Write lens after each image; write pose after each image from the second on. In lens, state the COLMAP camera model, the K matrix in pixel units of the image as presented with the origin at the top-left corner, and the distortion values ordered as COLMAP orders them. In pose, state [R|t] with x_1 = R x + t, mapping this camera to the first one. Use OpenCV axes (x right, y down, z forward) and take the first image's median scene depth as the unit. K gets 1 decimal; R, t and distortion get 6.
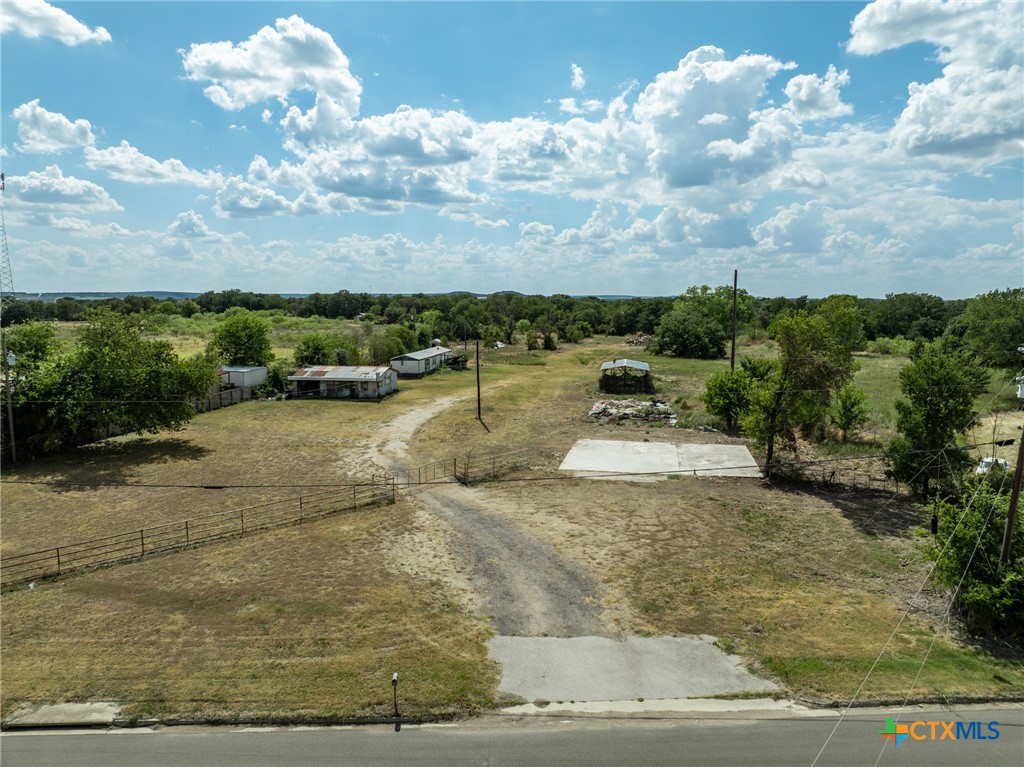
lens RADIAL K [[720.9, 0, 513.7], [0, 720.9, 379.8], [0, 0, 1]] dist [-0.054898, 0.026492]
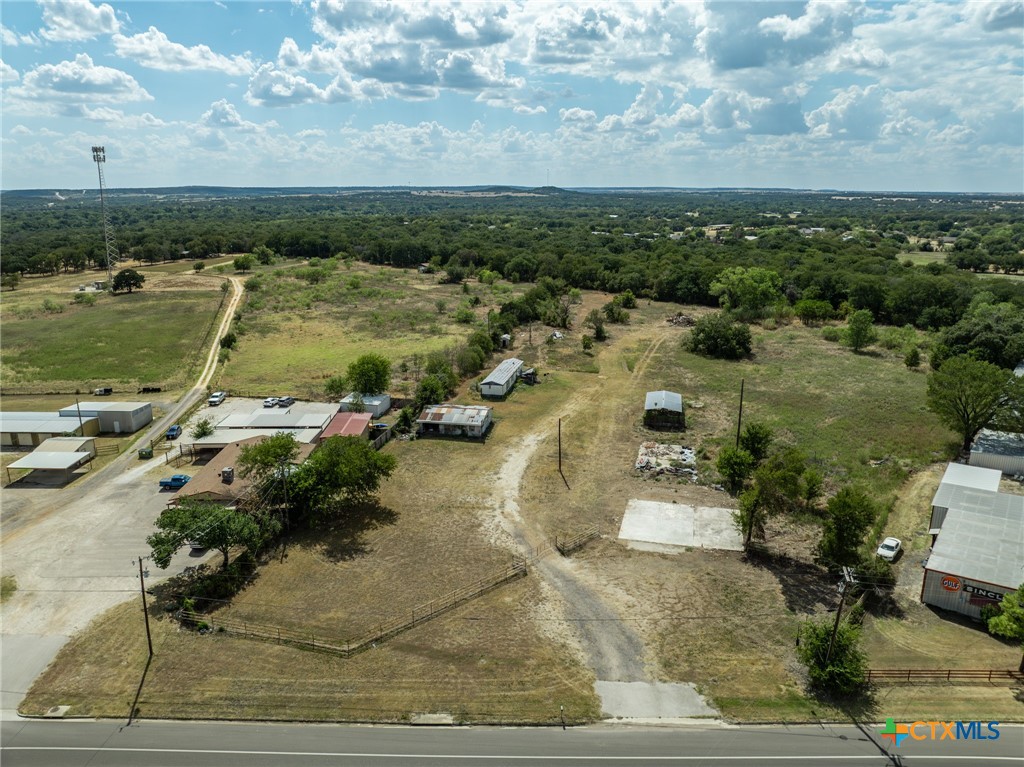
lens RADIAL K [[720.9, 0, 513.7], [0, 720.9, 379.8], [0, 0, 1]] dist [-0.054898, 0.026492]
pose [[0.998590, 0.009257, -0.052280, -0.166761], [-0.001492, 0.989188, 0.146648, -0.849837], [0.053072, -0.146363, 0.987806, -1.025607]]
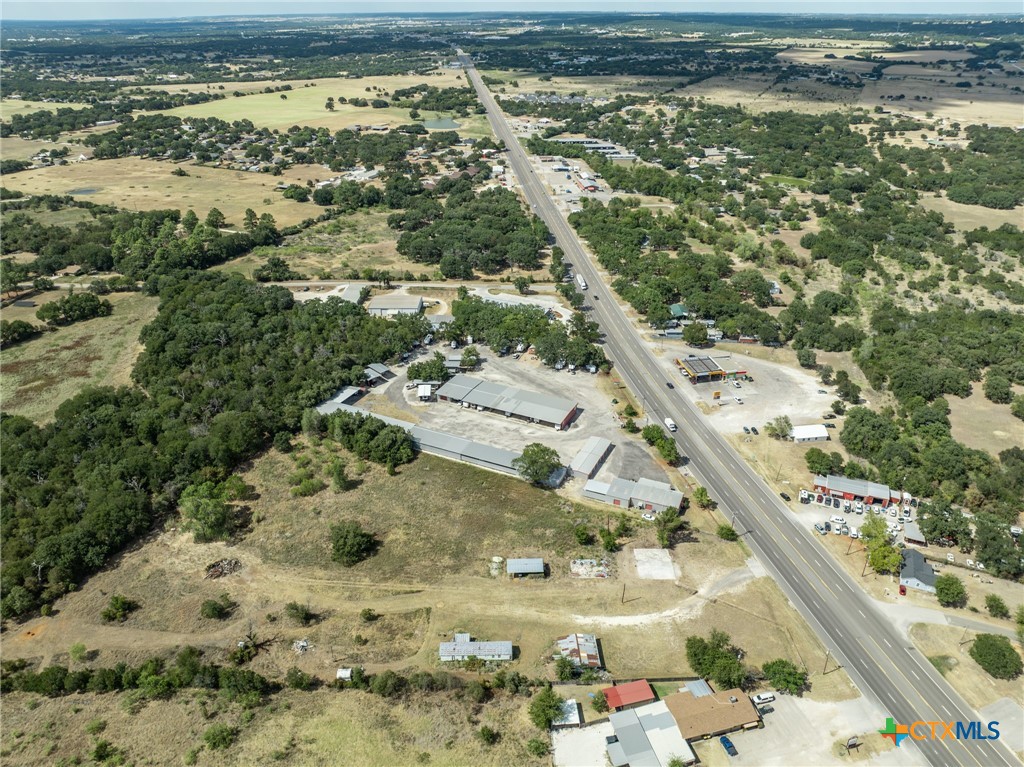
lens RADIAL K [[716.9, 0, 512.0], [0, 716.9, 383.5], [0, 0, 1]] dist [-0.044004, 0.004617]
pose [[-0.184264, -0.463539, 0.866705, -5.323569], [0.114733, 0.865632, 0.487358, -5.638885], [-0.976157, 0.189242, -0.106321, 3.990142]]
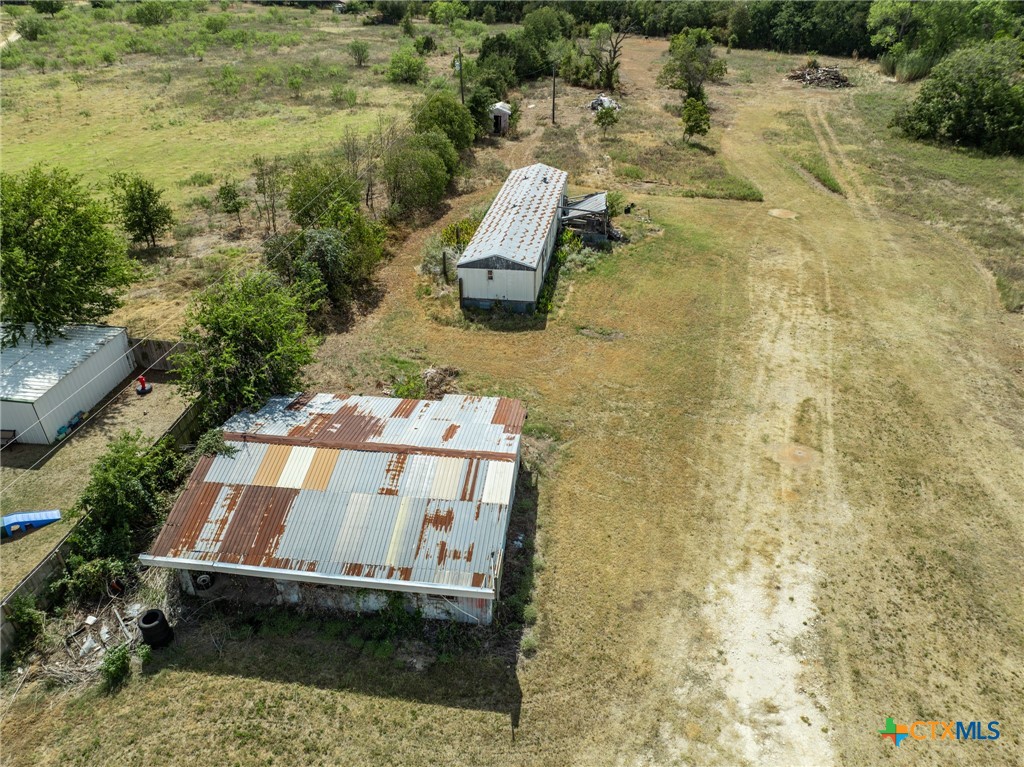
lens RADIAL K [[720.9, 0, 513.7], [0, 720.9, 379.8], [0, 0, 1]] dist [-0.054898, 0.026492]
pose [[0.999938, -0.010708, 0.002967, -0.538625], [0.008467, 0.907204, 0.420605, -0.500513], [-0.007196, -0.420554, 0.907239, 2.370469]]
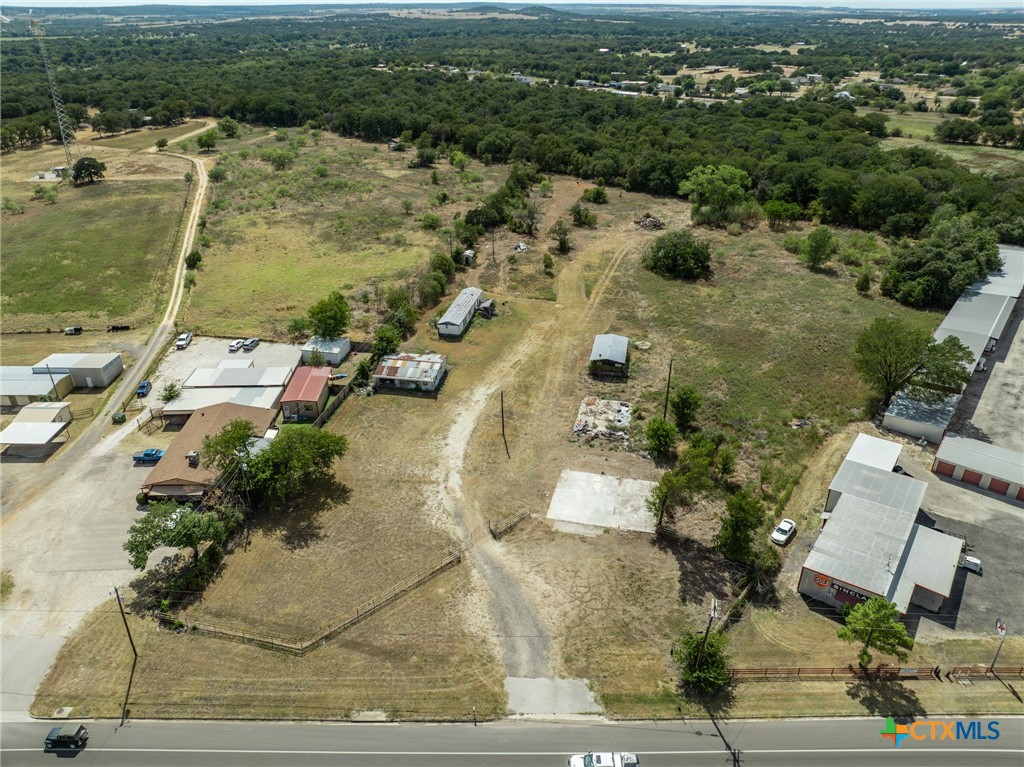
lens RADIAL K [[720.9, 0, 513.7], [0, 720.9, 379.8], [0, 0, 1]] dist [-0.054898, 0.026492]
pose [[0.999239, 0.013269, -0.036668, 0.077670], [0.001021, 0.931097, 0.364770, -1.578231], [0.038981, -0.364530, 0.930375, -1.045419]]
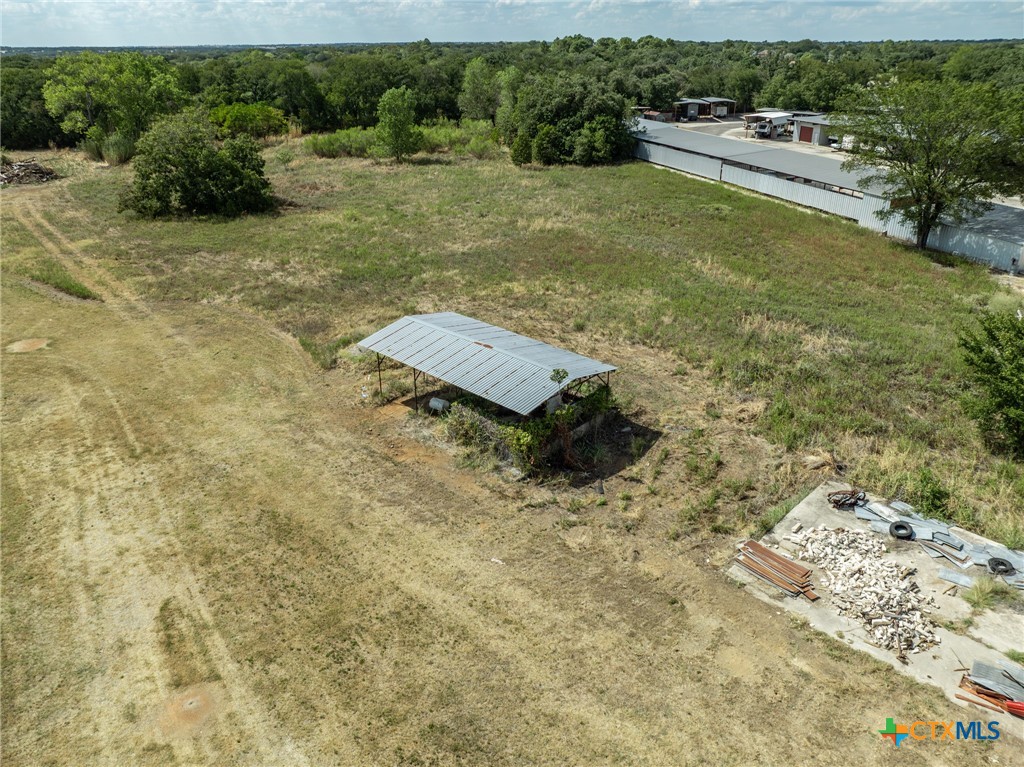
lens RADIAL K [[720.9, 0, 513.7], [0, 720.9, 379.8], [0, 0, 1]] dist [-0.054898, 0.026492]
pose [[0.563240, -0.359567, 0.743957, -0.333720], [0.099196, 0.923267, 0.371131, -0.461380], [-0.820317, -0.135238, 0.555689, 2.690590]]
